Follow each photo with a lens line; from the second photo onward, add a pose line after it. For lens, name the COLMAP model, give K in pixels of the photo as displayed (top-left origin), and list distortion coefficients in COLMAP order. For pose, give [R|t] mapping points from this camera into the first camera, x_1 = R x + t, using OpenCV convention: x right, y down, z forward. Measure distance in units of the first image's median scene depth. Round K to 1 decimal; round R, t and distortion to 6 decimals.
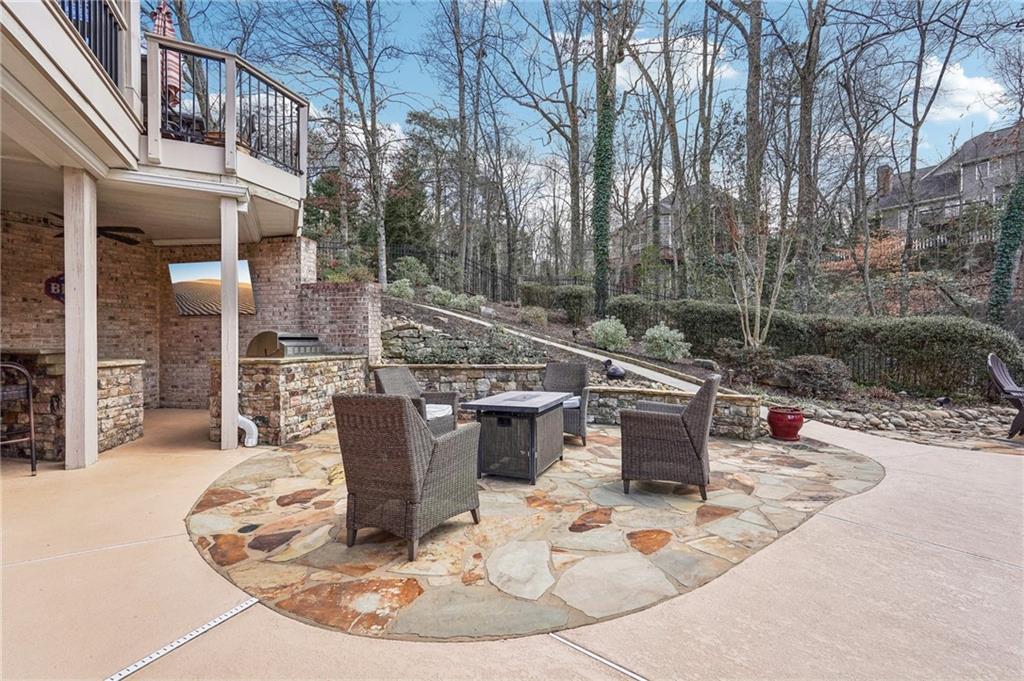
lens RADIAL K [[453.0, 0, 511.5], [0, 453.0, 341.0], [0, 0, 1]] dist [-0.007752, 0.006023]
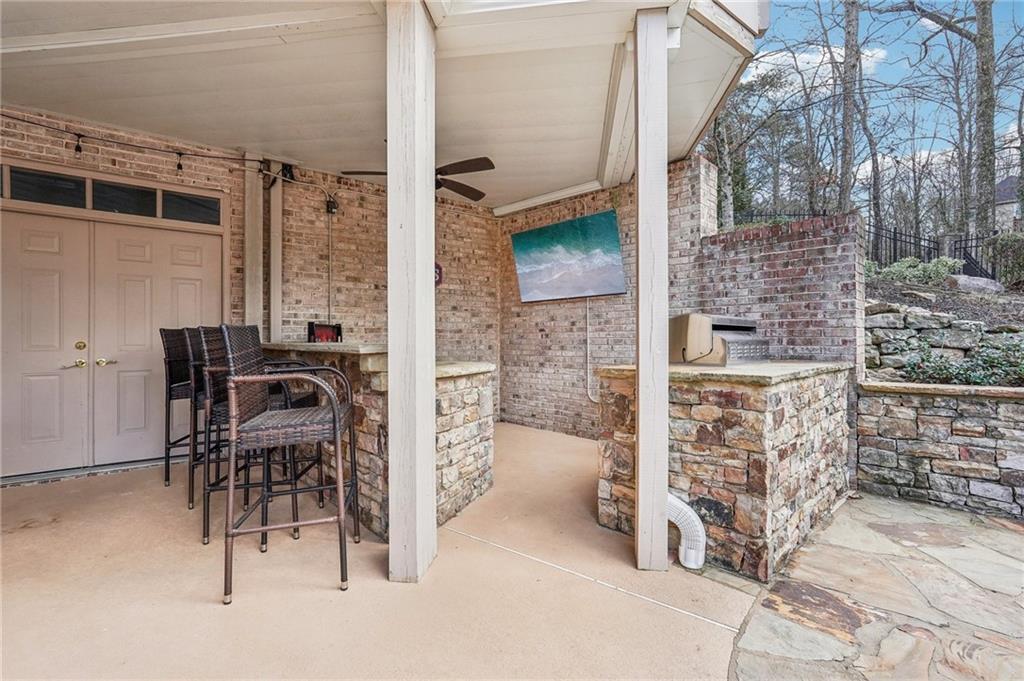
lens RADIAL K [[453.0, 0, 517.5], [0, 453.0, 338.5], [0, 0, 1]] dist [-0.007752, 0.006023]
pose [[0.834704, -0.002735, -0.550692, -0.350711], [-0.000081, 0.999987, -0.005090, 0.007677], [0.550699, 0.004294, 0.834693, 0.392993]]
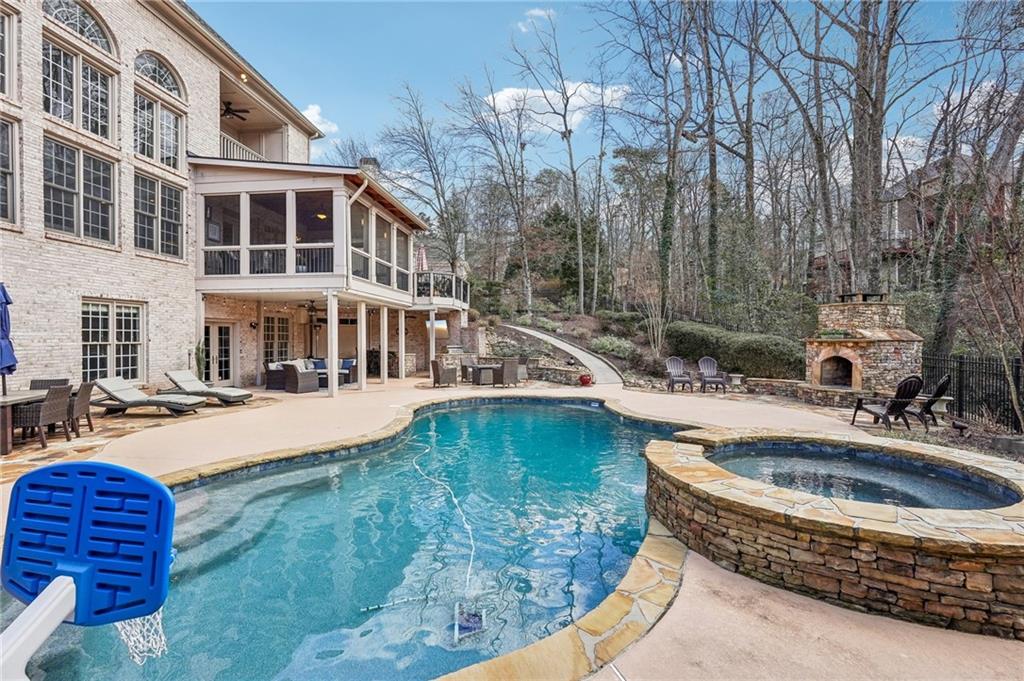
lens RADIAL K [[453.0, 0, 509.9], [0, 453.0, 337.1], [0, 0, 1]] dist [-0.007752, 0.006023]
pose [[0.851122, -0.003969, -0.524954, 1.334611], [0.001195, 0.999983, -0.005623, -0.054839], [0.524967, 0.004159, 0.851112, -1.296951]]
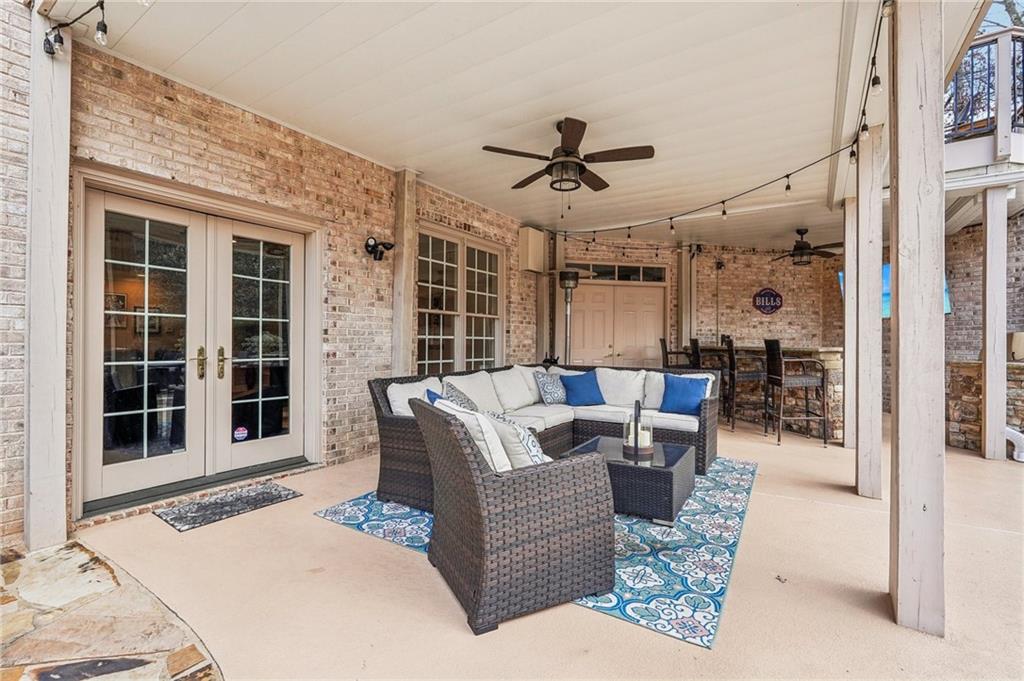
lens RADIAL K [[453.0, 0, 516.7], [0, 453.0, 340.4], [0, 0, 1]] dist [-0.007752, 0.006023]
pose [[0.515980, -0.000521, -0.856600, -0.243021], [-0.009310, 0.999937, -0.006216, 0.008150], [0.856550, 0.011182, 0.515943, -0.227945]]
